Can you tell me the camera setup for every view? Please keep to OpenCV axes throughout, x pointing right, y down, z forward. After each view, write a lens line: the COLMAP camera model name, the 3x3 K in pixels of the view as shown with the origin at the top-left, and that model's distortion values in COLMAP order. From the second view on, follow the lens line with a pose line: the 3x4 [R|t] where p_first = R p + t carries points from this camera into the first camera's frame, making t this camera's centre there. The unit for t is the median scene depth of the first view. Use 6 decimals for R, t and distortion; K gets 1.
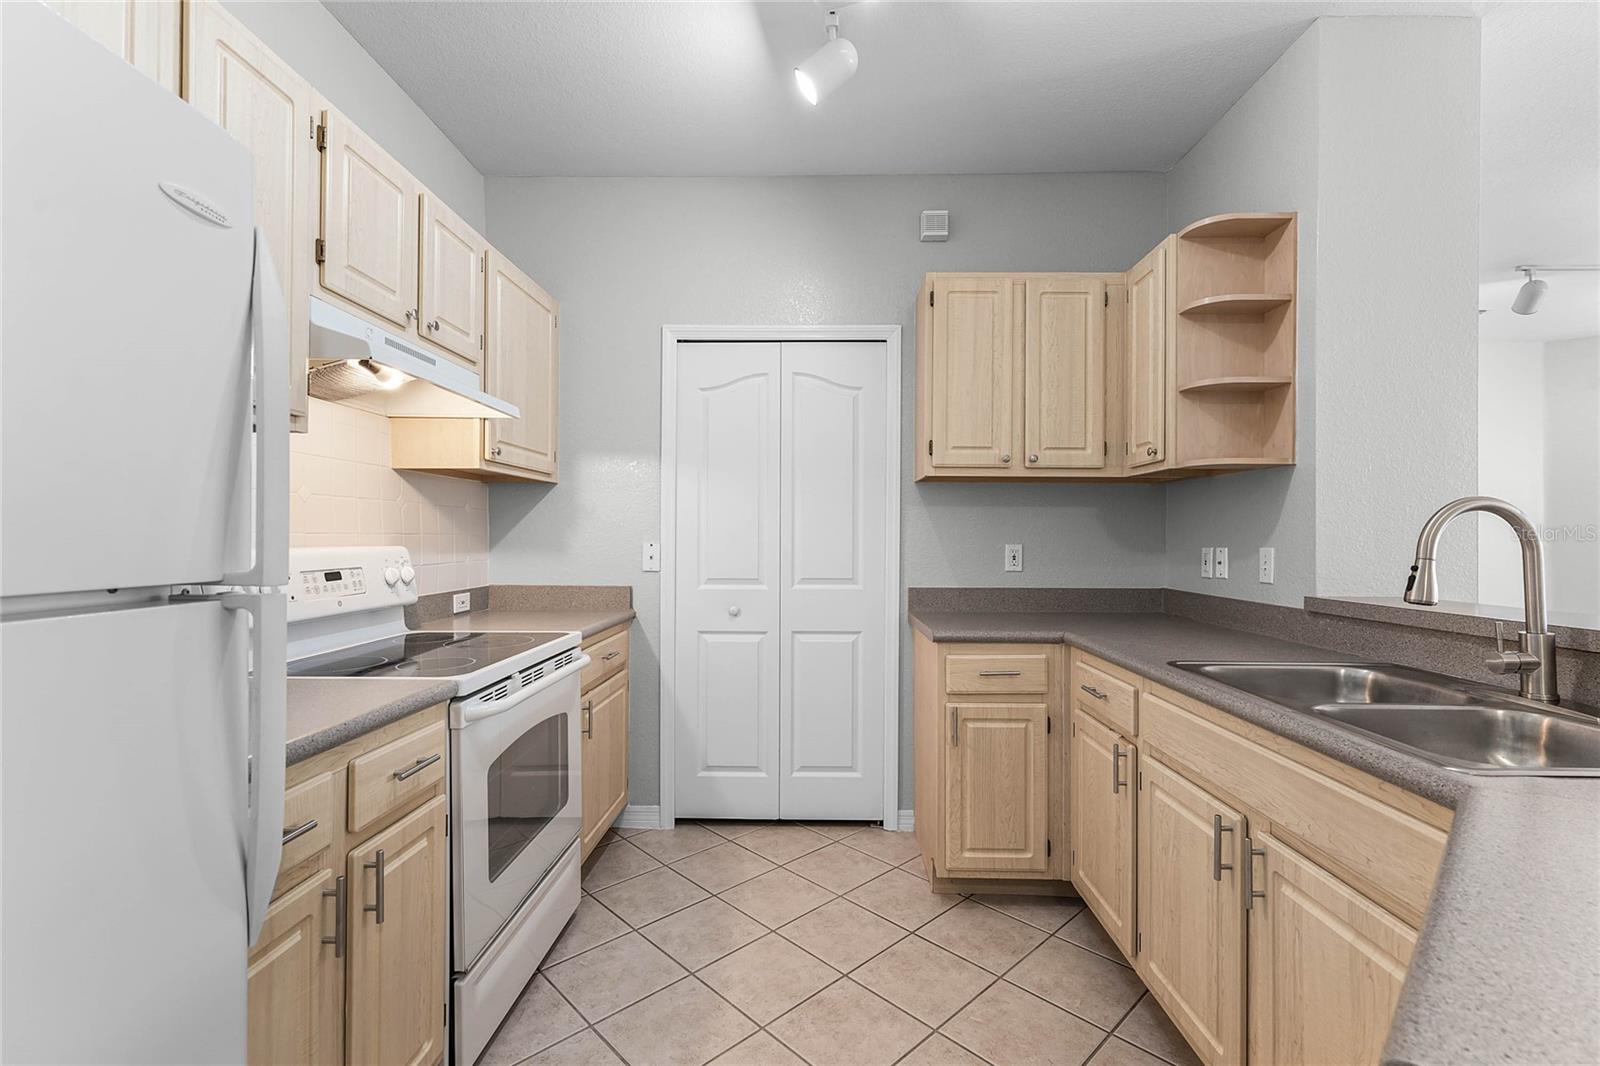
lens RADIAL K [[697.9, 0, 800.0], [0, 697.9, 533.0], [0, 0, 1]] dist [-0.000305, -0.000178]
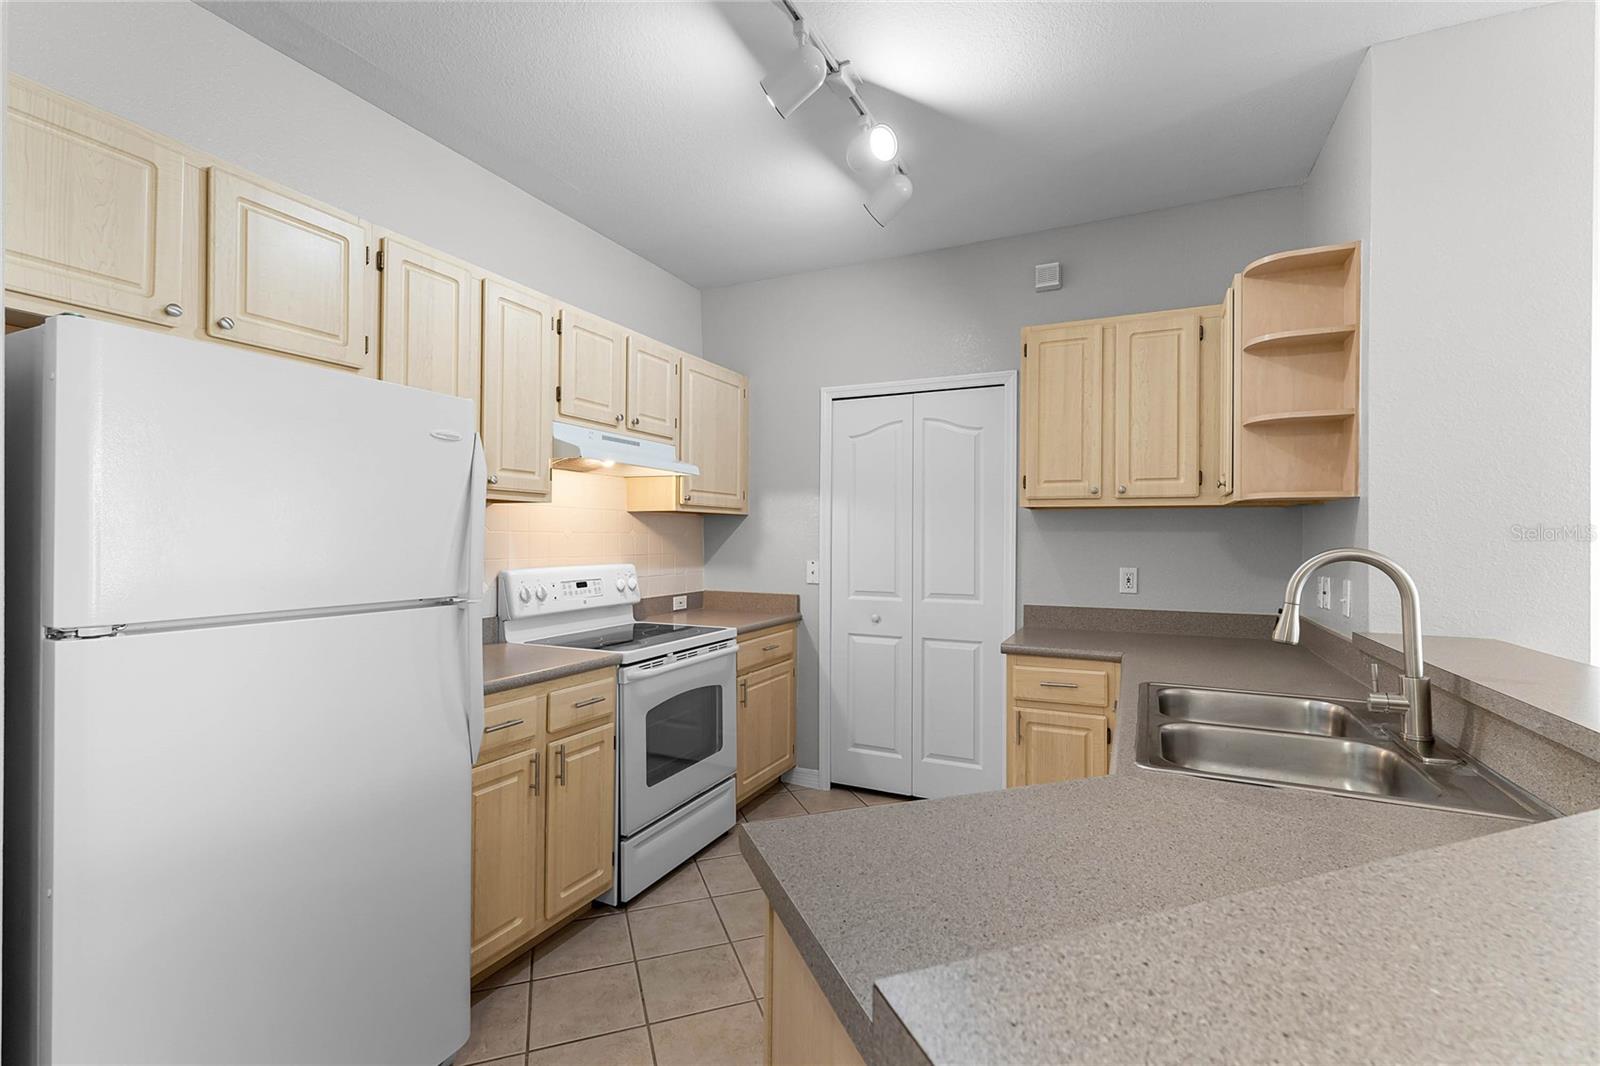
lens RADIAL K [[687.7, 0, 800.0], [0, 687.7, 533.0], [0, 0, 1]] dist [0.001981, -0.000192]
pose [[0.913841, -0.002711, -0.406062, 0.351440], [0.001013, 0.999990, -0.004395, -0.040577], [0.406070, 0.003605, 0.913835, -0.190060]]
